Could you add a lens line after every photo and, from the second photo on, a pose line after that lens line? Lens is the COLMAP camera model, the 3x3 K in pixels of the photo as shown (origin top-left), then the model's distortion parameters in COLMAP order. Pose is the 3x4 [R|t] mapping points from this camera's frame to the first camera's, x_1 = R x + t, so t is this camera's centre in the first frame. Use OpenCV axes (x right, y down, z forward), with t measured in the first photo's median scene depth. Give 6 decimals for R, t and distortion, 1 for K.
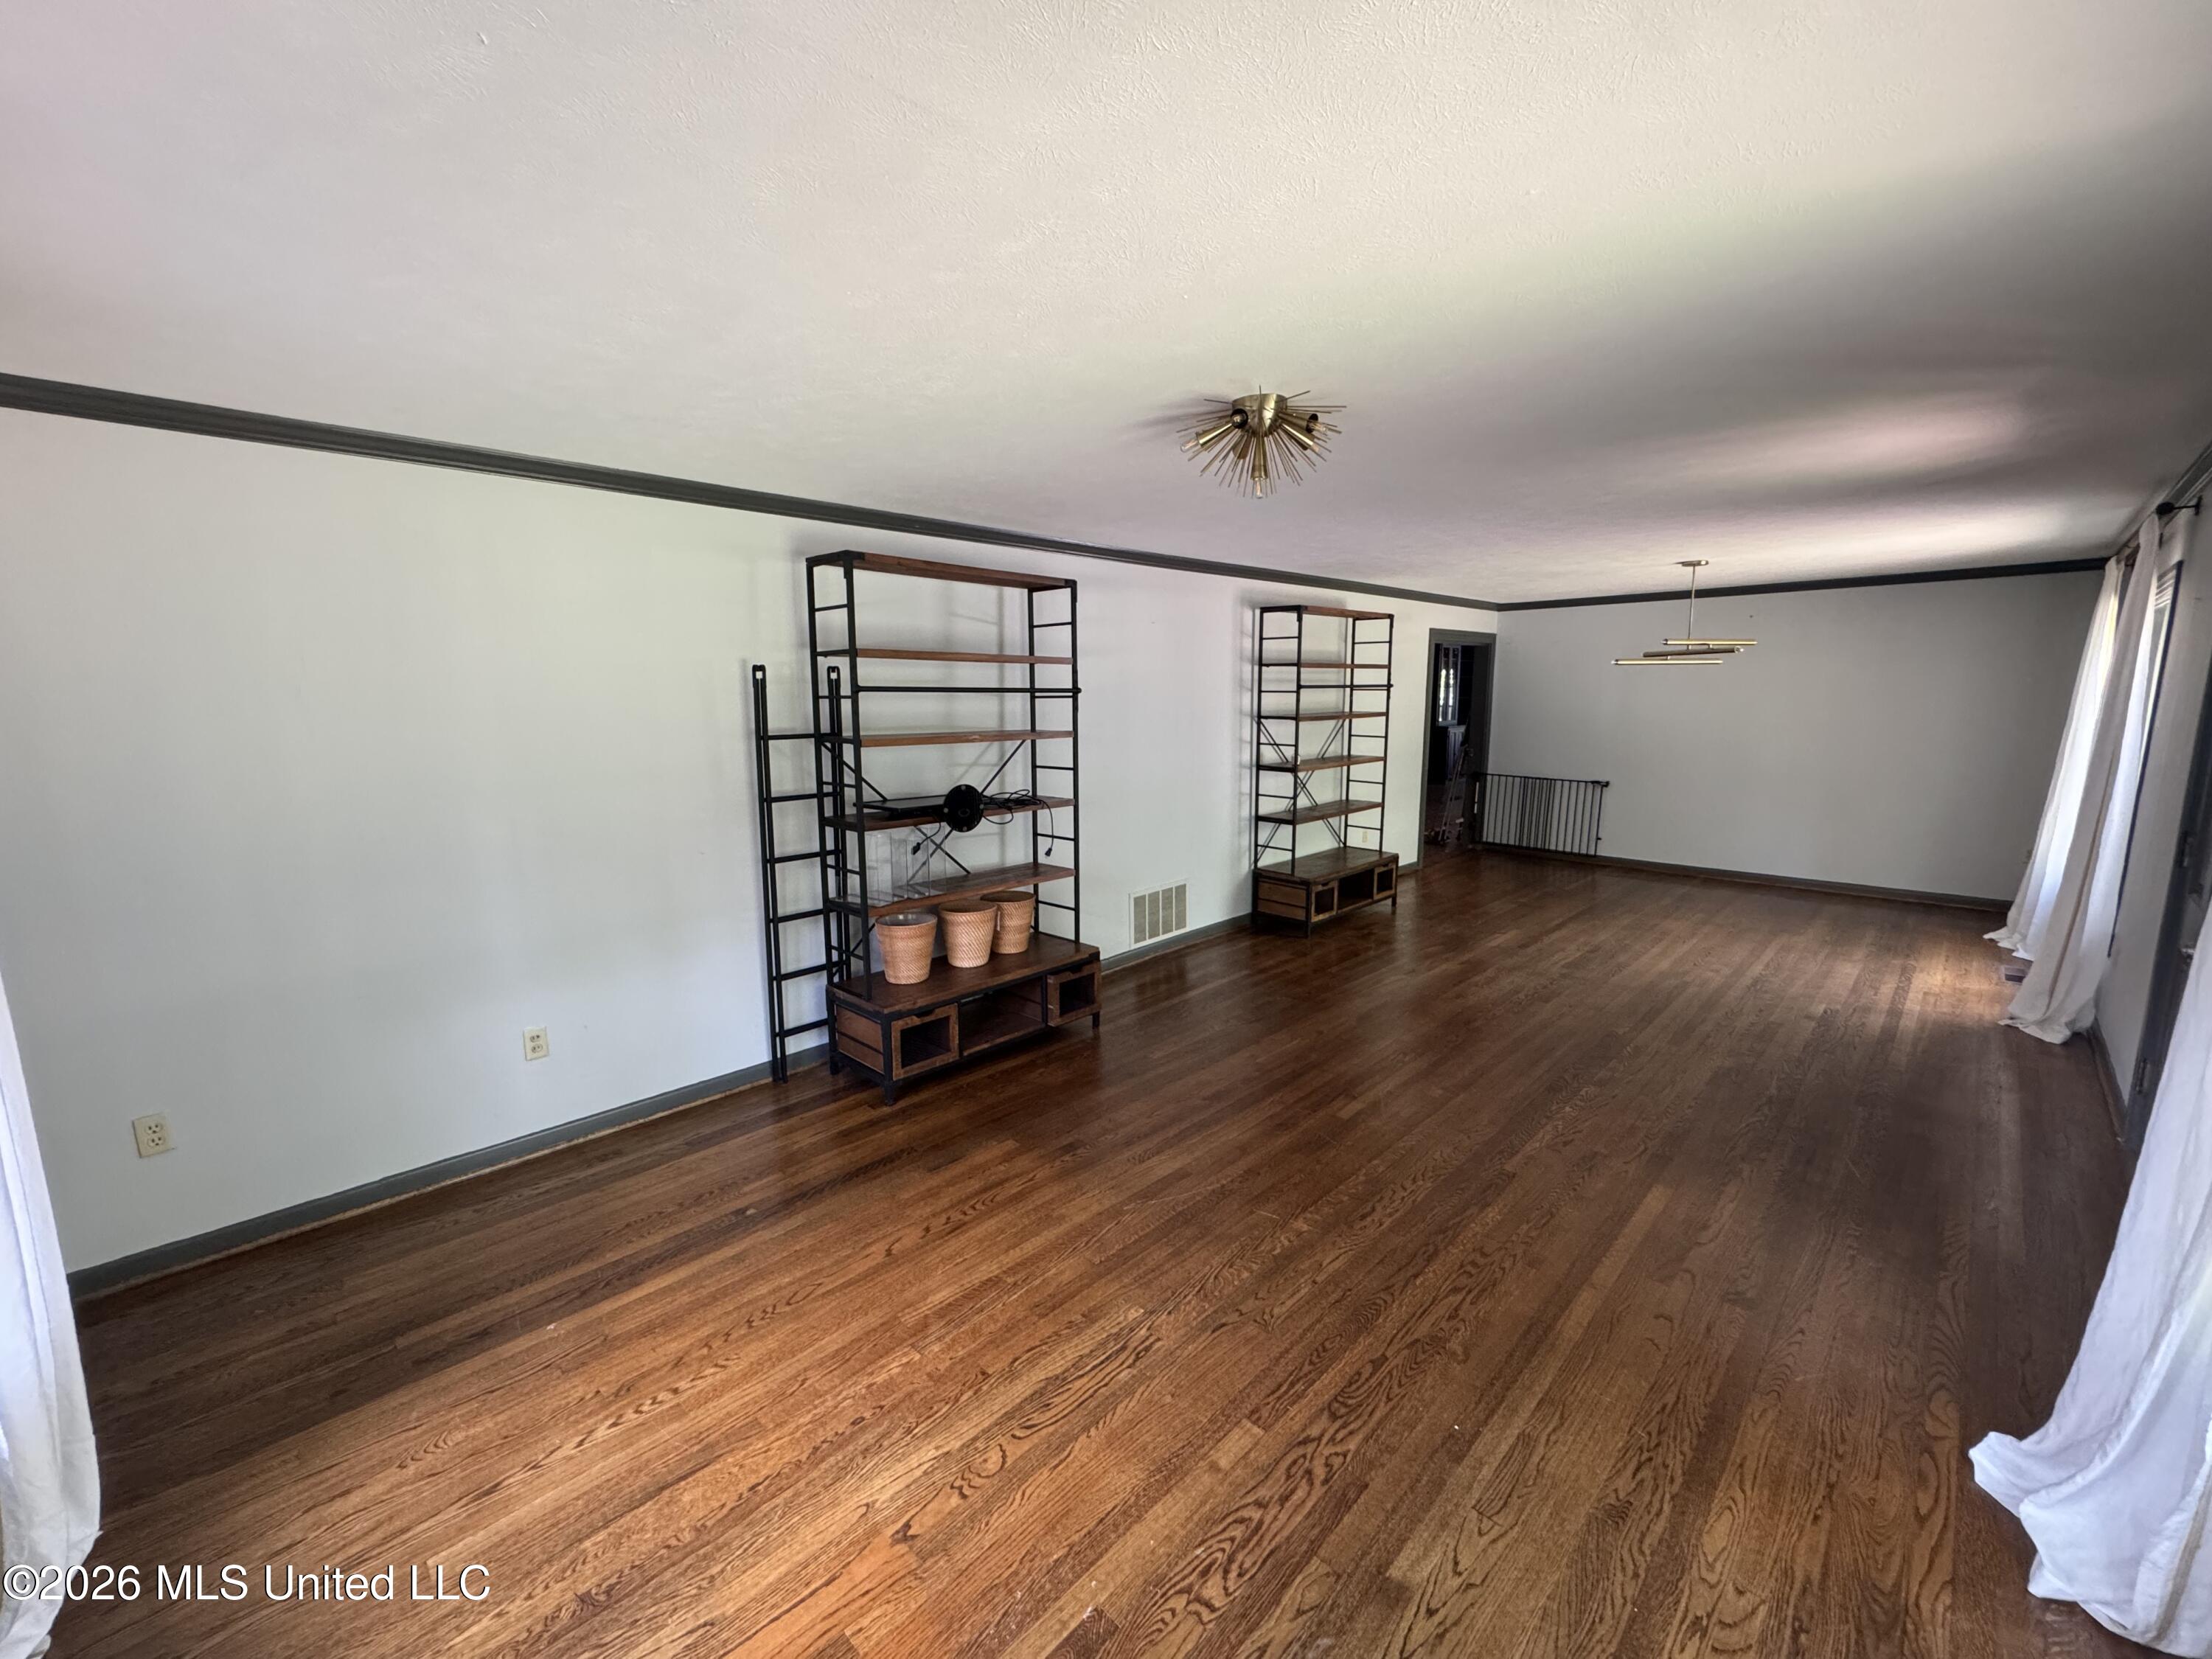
lens RADIAL K [[883.3, 0, 1103.4], [0, 883.3, 828.9], [0, 0, 1]] dist [-0.002976, 0.000645]
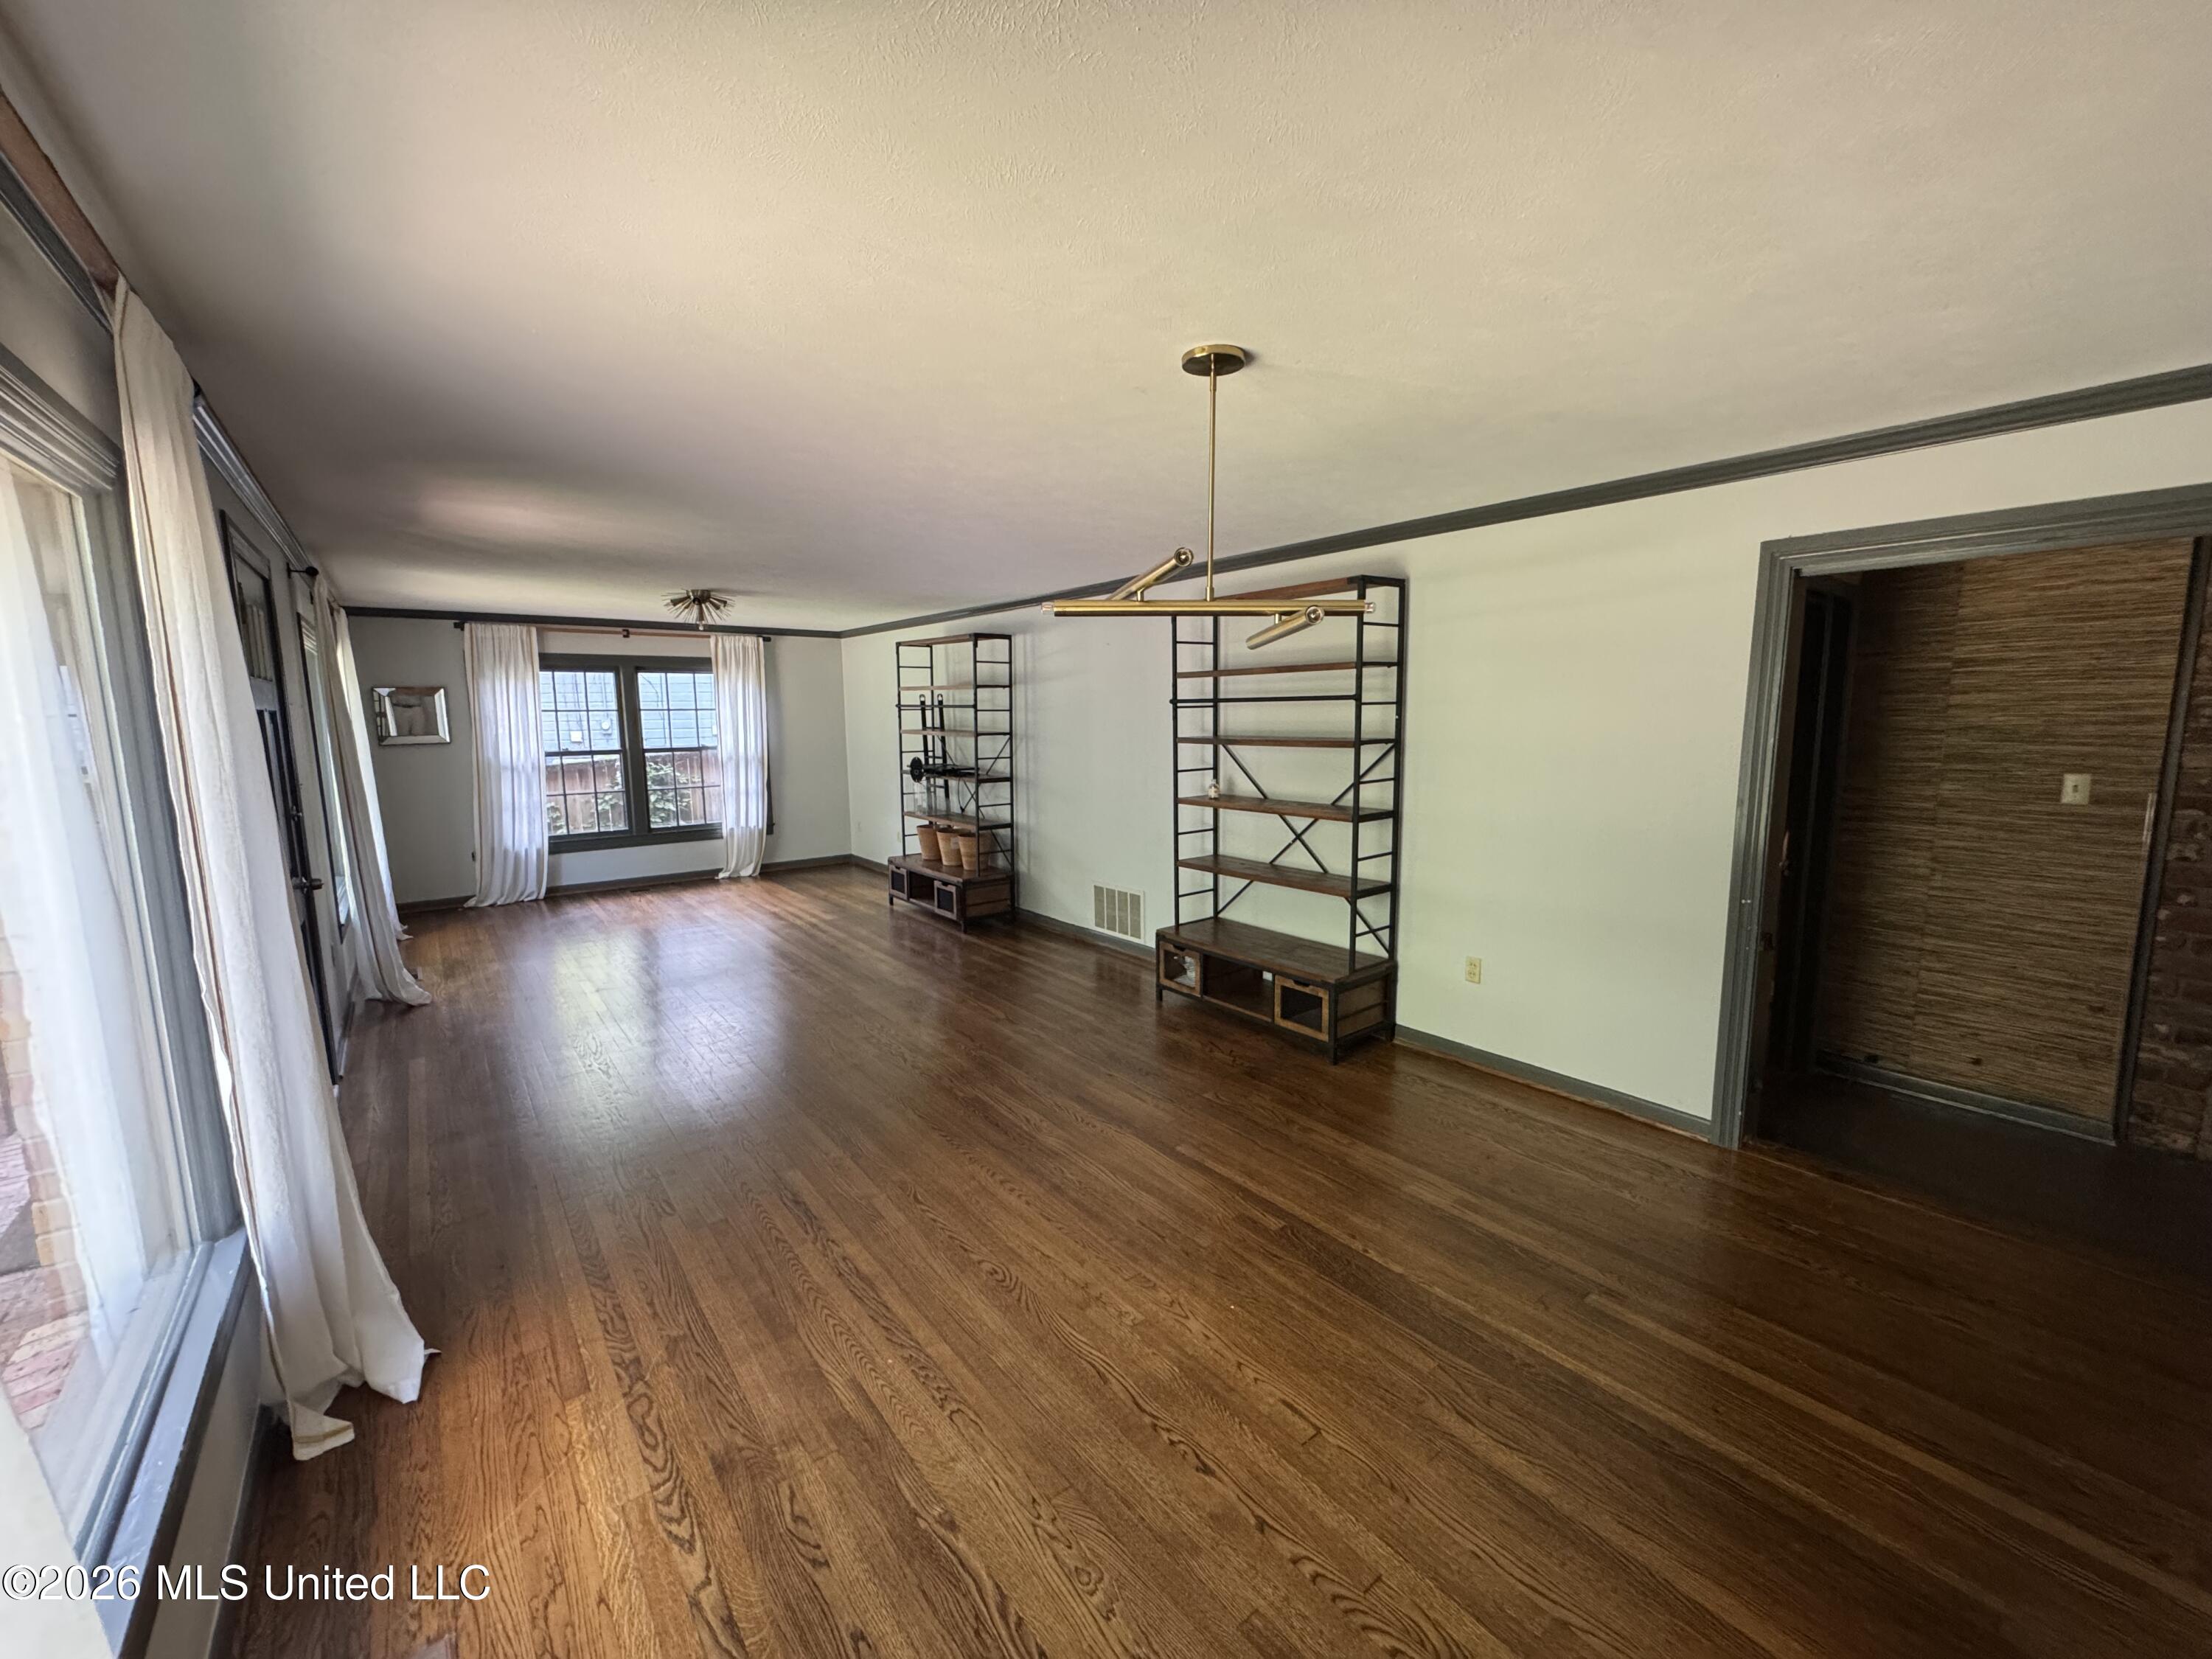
lens RADIAL K [[883.3, 0, 1103.4], [0, 883.3, 828.9], [0, 0, 1]] dist [-0.002976, 0.000645]
pose [[-0.110554, 0.152541, -0.982094, 1.092178], [-0.135999, 0.976535, 0.166986, -0.177313], [0.984521, 0.152025, -0.087214, 1.049750]]
